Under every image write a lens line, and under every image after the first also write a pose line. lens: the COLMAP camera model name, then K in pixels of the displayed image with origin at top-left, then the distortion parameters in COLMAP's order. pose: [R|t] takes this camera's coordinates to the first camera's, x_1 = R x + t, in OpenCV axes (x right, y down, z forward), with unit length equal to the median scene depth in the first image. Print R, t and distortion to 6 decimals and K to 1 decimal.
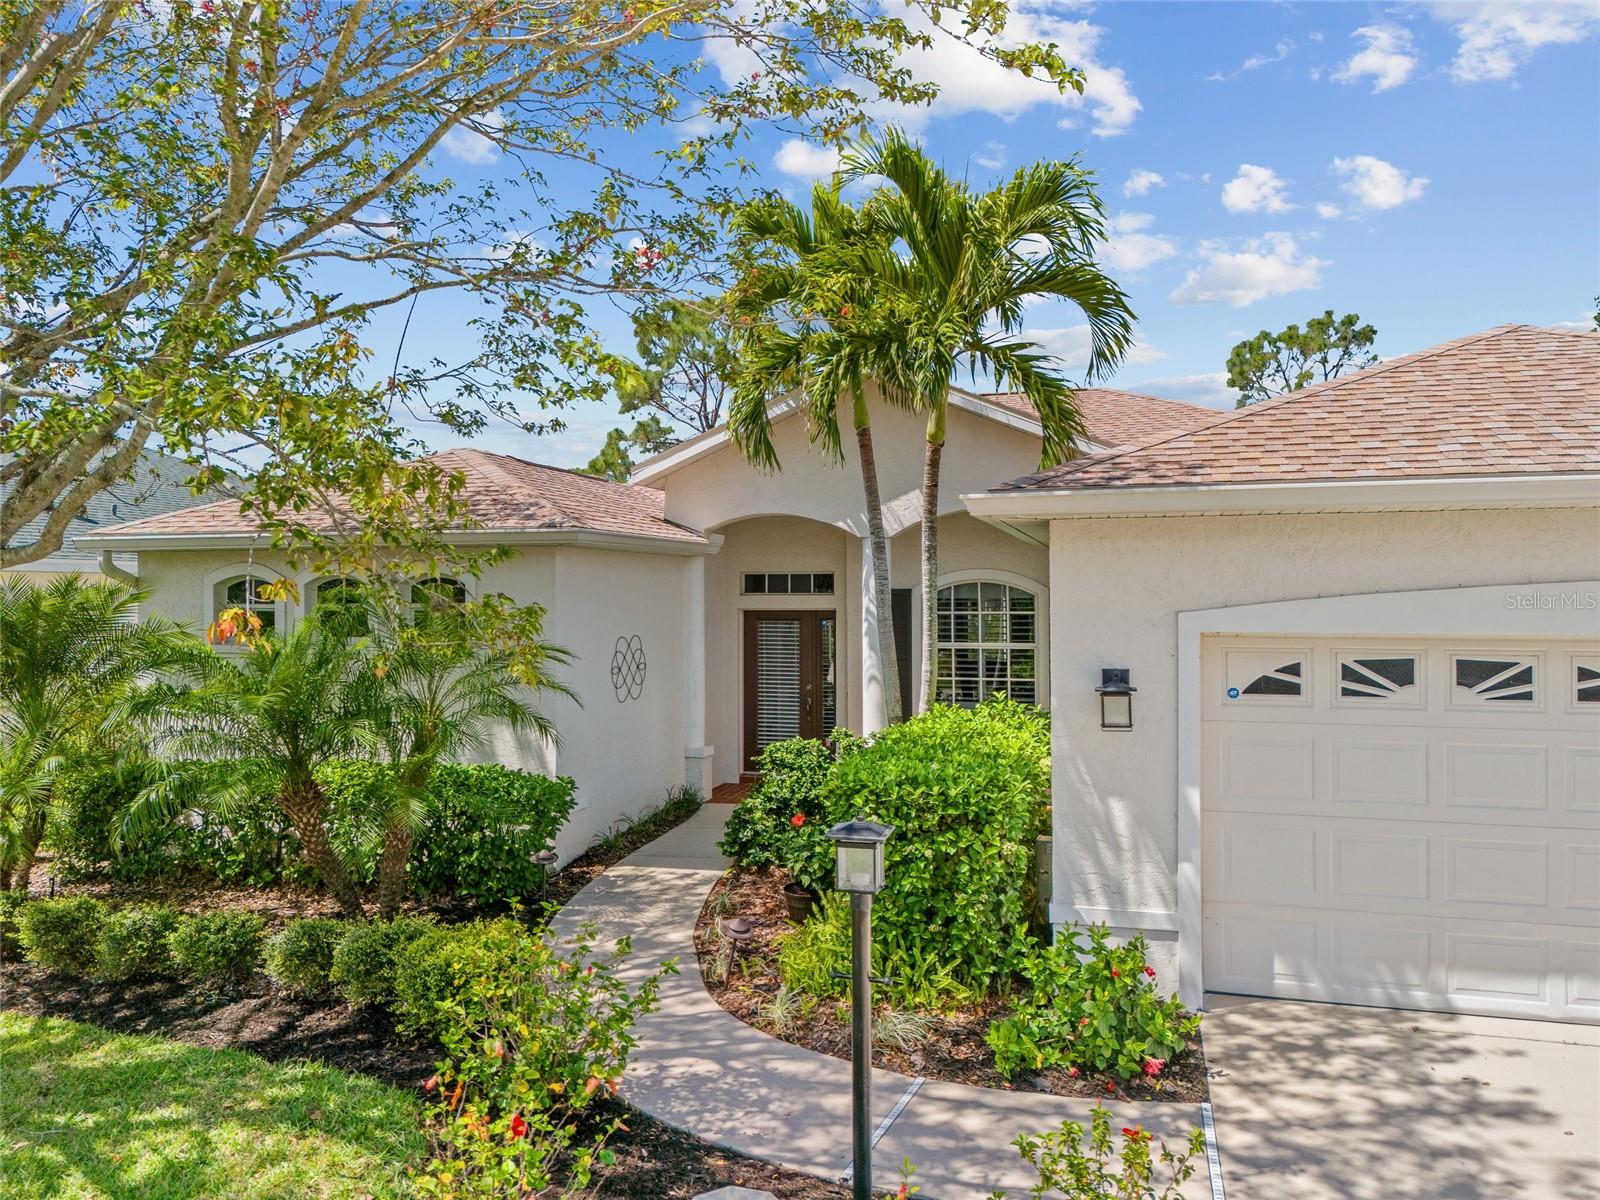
lens RADIAL K [[1123.0, 0, 798.5], [0, 1123.0, 585.6], [0, 0, 1]] dist [0.012284, 0.001591]
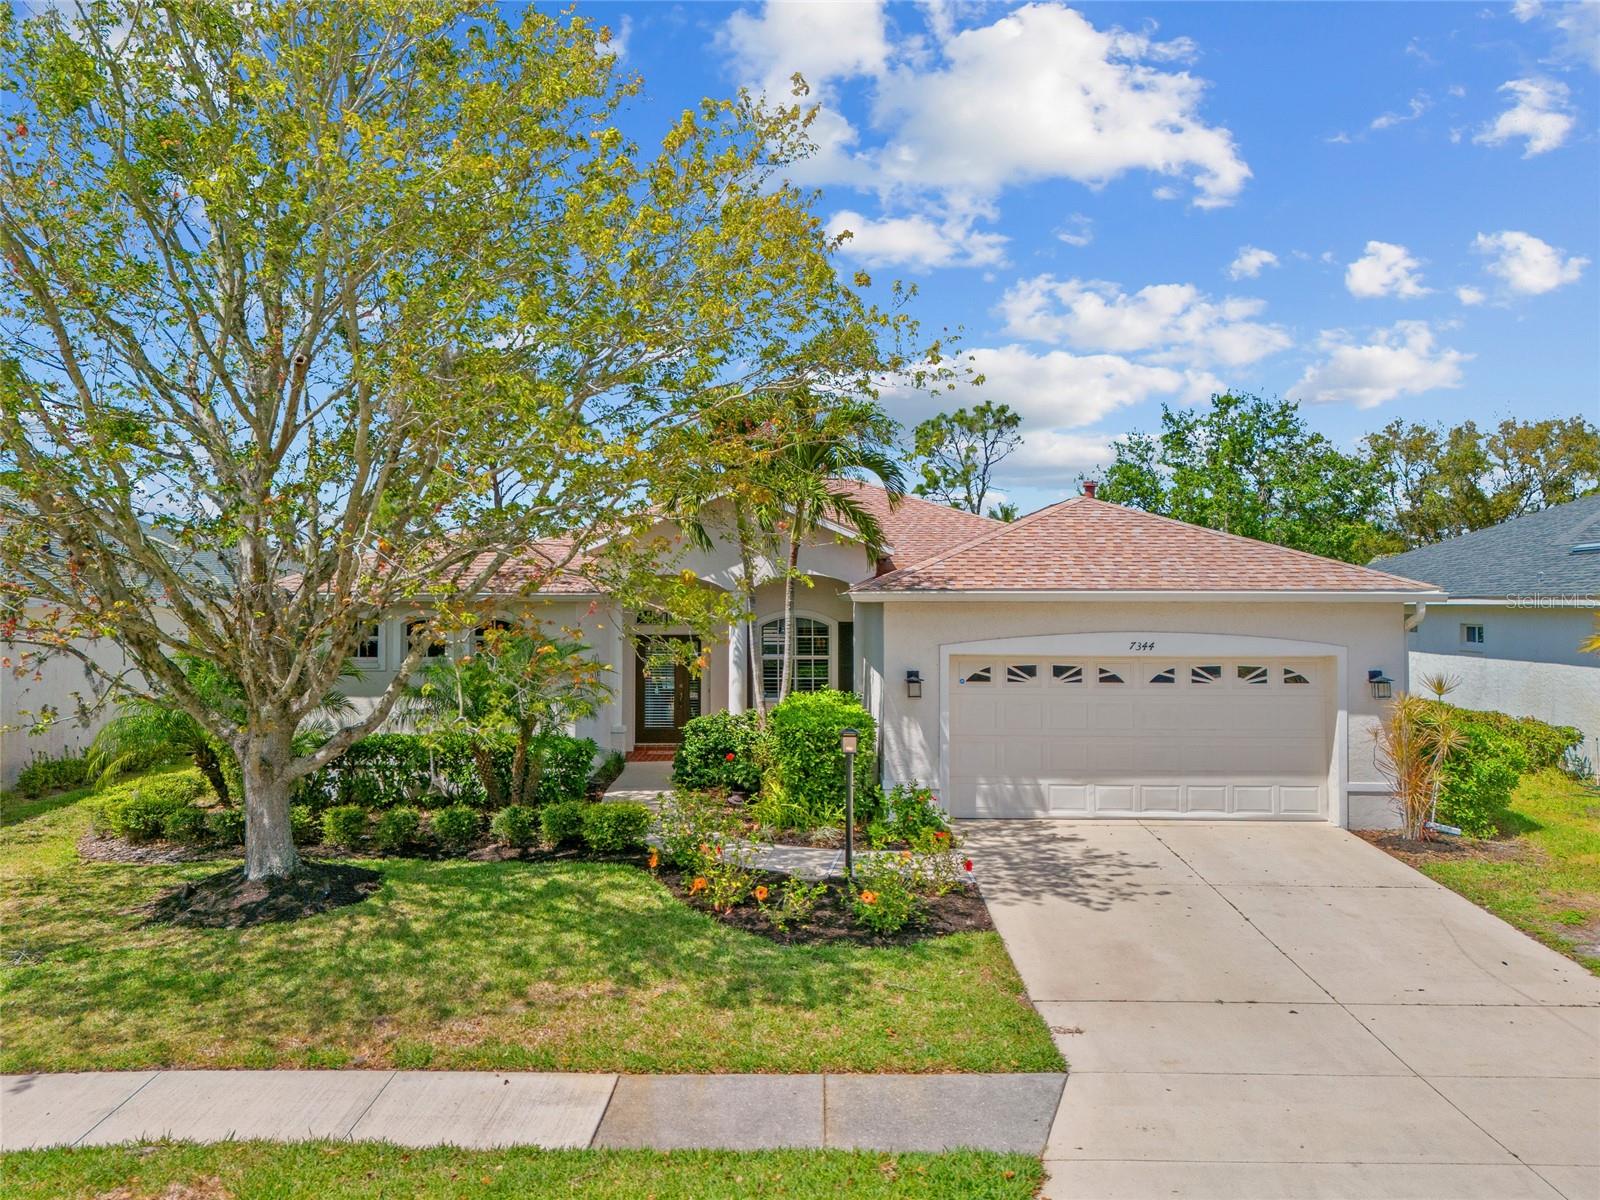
lens RADIAL K [[1123.0, 0, 802.9], [0, 1123.0, 606.0], [0, 0, 1]] dist [0.012284, 0.001591]
pose [[0.959444, 0.005634, 0.281842, -0.438849], [-0.008907, 0.999907, 0.010332, -0.059120], [-0.281758, -0.012423, 0.959405, -0.838260]]
